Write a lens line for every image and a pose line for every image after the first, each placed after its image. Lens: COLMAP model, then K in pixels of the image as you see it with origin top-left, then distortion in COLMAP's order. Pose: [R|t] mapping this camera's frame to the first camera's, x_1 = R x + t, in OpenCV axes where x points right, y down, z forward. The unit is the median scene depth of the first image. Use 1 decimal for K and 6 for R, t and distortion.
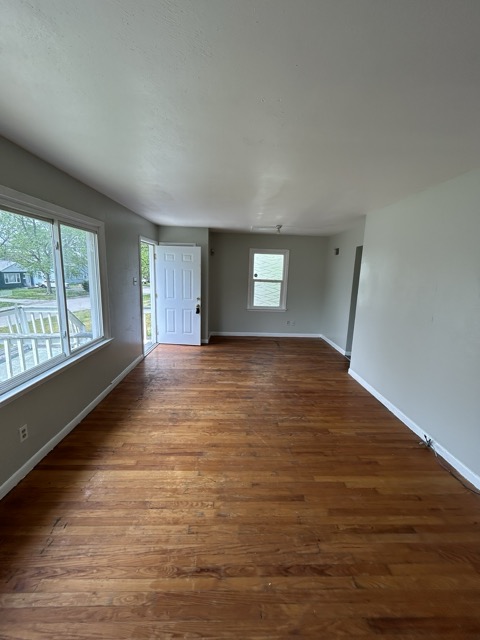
lens RADIAL K [[261.0, 0, 241.6], [0, 261.0, 320.1], [0, 0, 1]] dist [0.000889, -0.000046]
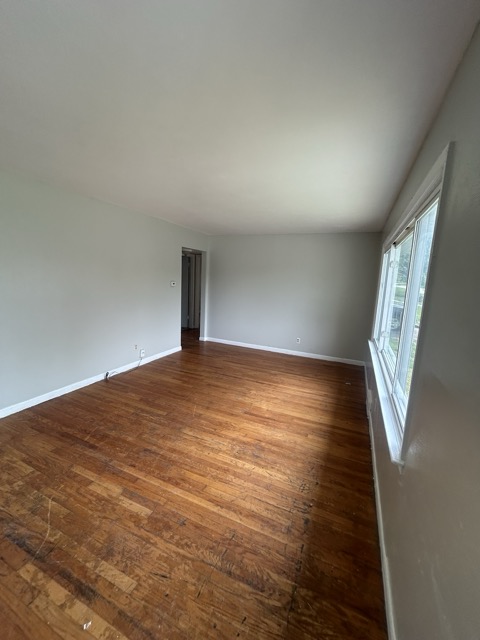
lens RADIAL K [[261.0, 0, 240.4], [0, 261.0, 318.7], [0, 0, 1]] dist [0.000889, -0.000046]
pose [[-0.898791, -0.135995, 0.416750, -0.518101], [0.010044, 0.944026, 0.329718, -0.308676], [-0.438262, 0.300533, -0.847116, 1.668346]]
